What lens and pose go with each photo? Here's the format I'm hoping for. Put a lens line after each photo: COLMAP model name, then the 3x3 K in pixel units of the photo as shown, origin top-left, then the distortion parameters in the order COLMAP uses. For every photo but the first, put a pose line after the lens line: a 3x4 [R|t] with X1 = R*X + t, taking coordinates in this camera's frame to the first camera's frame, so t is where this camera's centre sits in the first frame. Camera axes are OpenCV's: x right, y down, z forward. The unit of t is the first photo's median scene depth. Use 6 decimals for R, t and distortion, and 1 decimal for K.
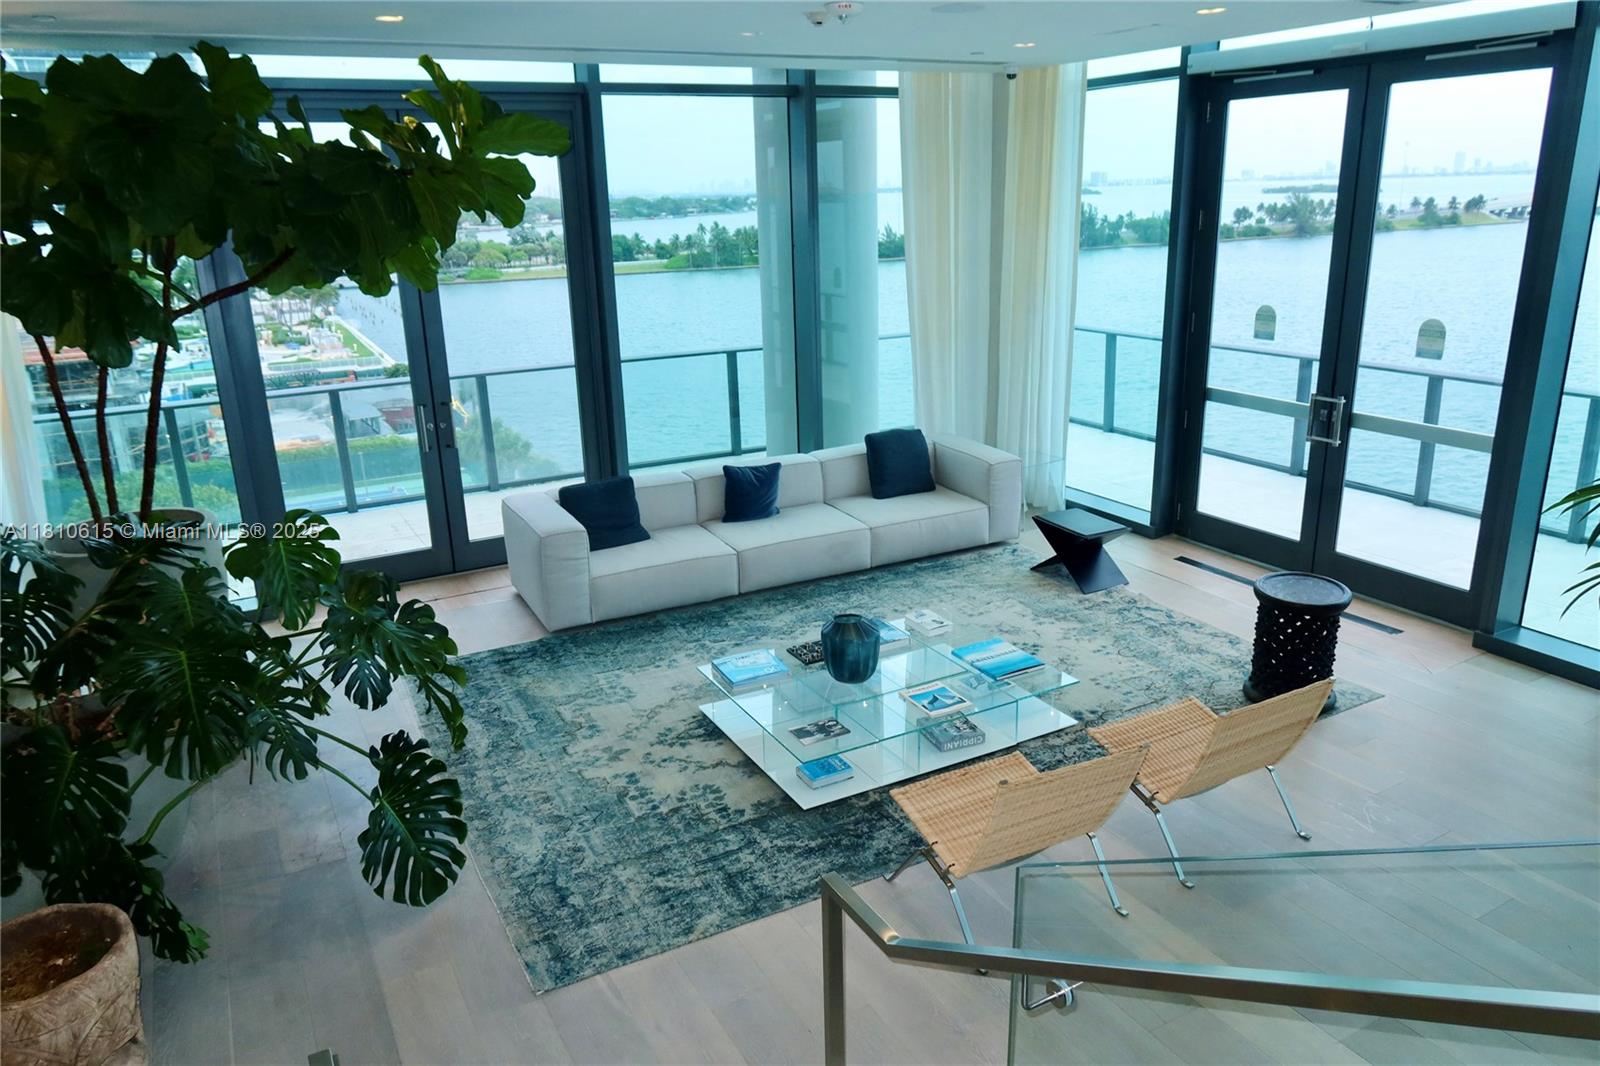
lens RADIAL K [[1099.3, 0, 800.4], [0, 1099.3, 531.3], [0, 0, 1]] dist [-0.016222, 0.000289]
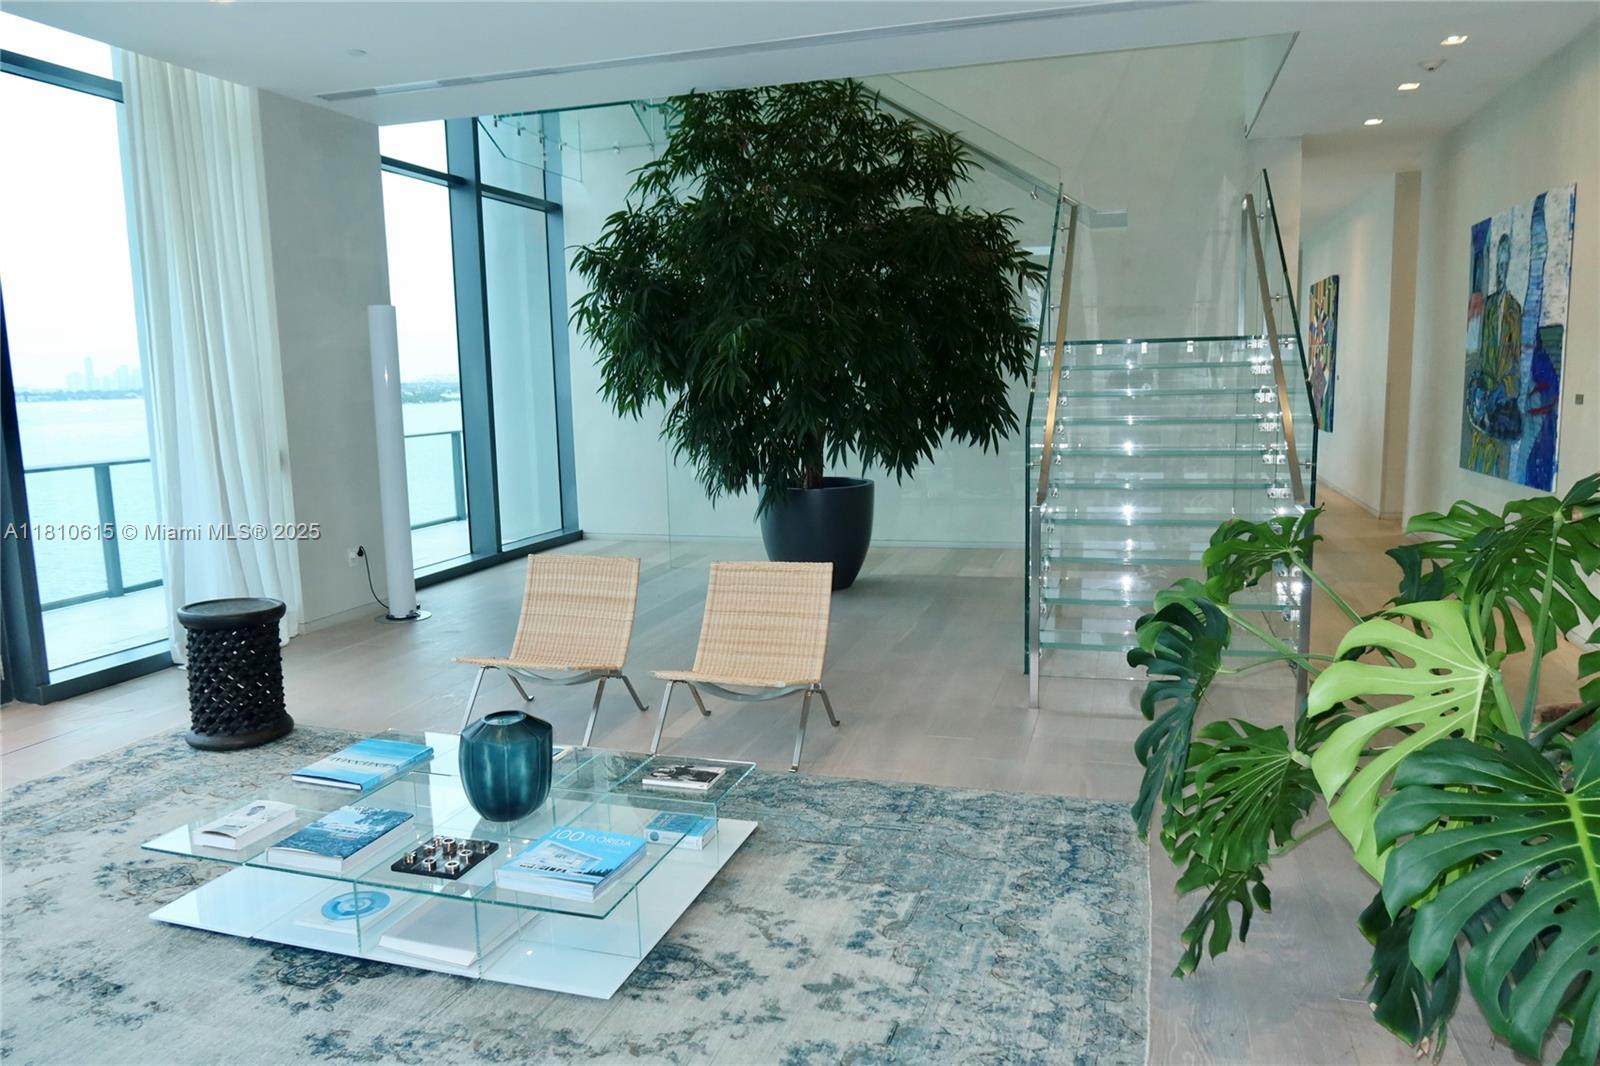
lens RADIAL K [[1099.3, 0, 796.8], [0, 1099.3, 531.5], [0, 0, 1]] dist [-0.016222, 0.000289]
pose [[-0.693332, -0.063179, 0.717844, -0.566183], [0.252571, 0.911654, 0.324183, -0.197145], [-0.674907, 0.406073, -0.616121, 1.331172]]
